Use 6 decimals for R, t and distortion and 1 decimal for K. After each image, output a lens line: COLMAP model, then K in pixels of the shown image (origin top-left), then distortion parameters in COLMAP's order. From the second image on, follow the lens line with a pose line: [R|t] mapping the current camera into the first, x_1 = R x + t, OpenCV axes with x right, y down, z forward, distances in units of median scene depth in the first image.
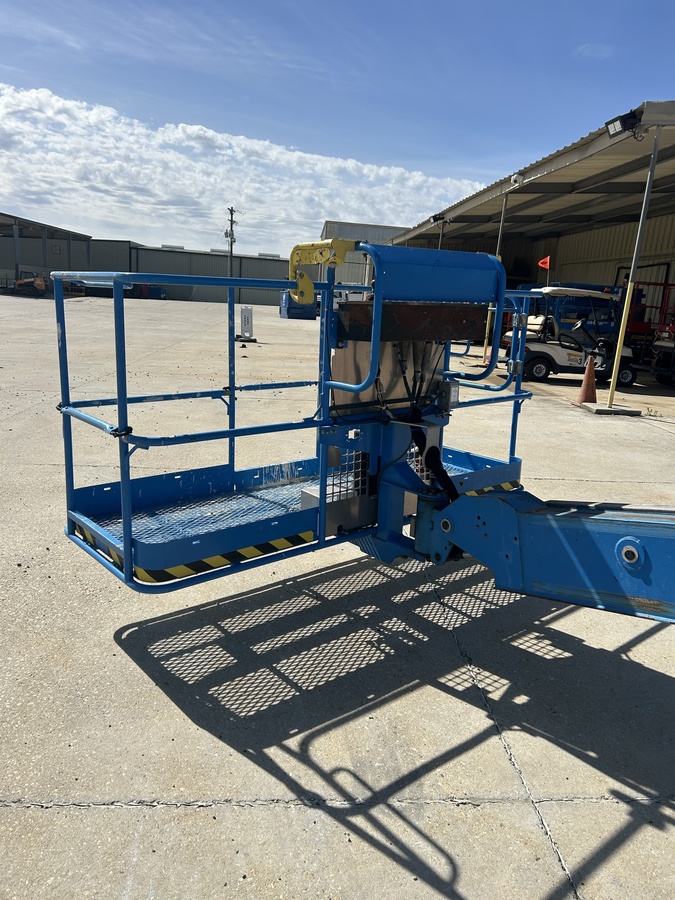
lens RADIAL K [[676.7, 0, 343.5], [0, 676.7, 436.1], [0, 0, 1]] dist [0.052007, -0.050332]
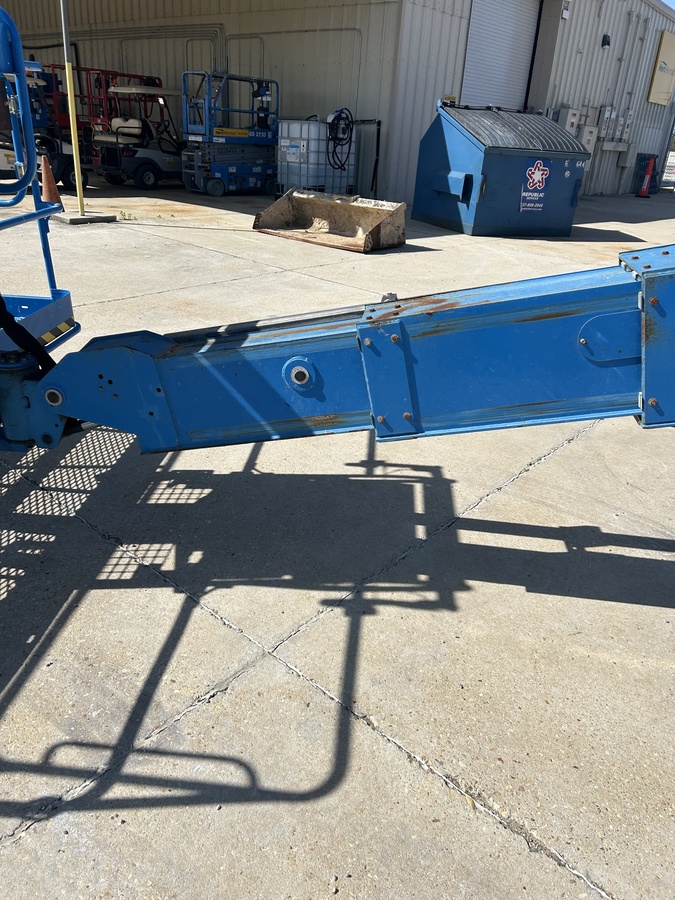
lens RADIAL K [[676.7, 0, 343.5], [0, 676.7, 436.1], [0, 0, 1]] dist [0.052007, -0.050332]
pose [[0.707693, -0.314869, 0.632477, -0.134641], [0.133912, 0.938753, 0.317506, -0.031140], [-0.693713, -0.140001, 0.706514, 0.263024]]
